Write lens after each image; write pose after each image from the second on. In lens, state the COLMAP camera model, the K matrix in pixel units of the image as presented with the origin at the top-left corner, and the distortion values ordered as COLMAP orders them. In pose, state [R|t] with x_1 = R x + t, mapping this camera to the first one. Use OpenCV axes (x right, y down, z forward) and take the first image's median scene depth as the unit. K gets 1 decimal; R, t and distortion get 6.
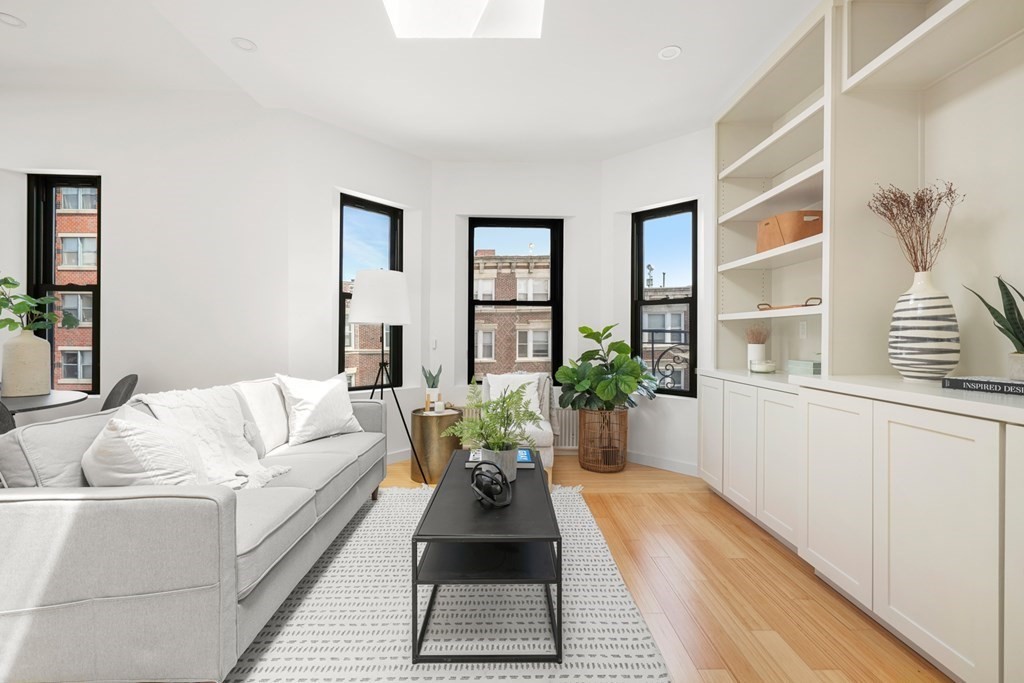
lens RADIAL K [[433.4, 0, 513.7], [0, 433.4, 342.6], [0, 0, 1]] dist [-0.000298, 0.000245]
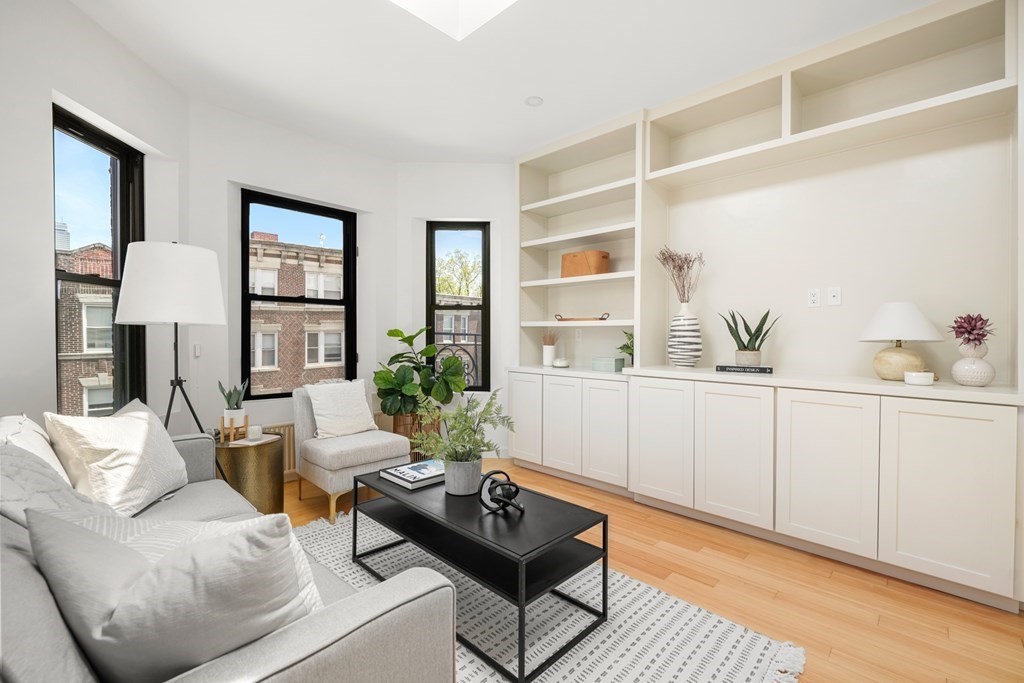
lens RADIAL K [[433.0, 0, 501.3], [0, 433.0, 340.8], [0, 0, 1]] dist [-0.001483, 0.000011]
pose [[0.731686, -0.011176, 0.681550, -0.296137], [0.008422, 0.999937, 0.007354, -0.014024], [-0.681590, 0.000359, 0.731734, 0.105308]]
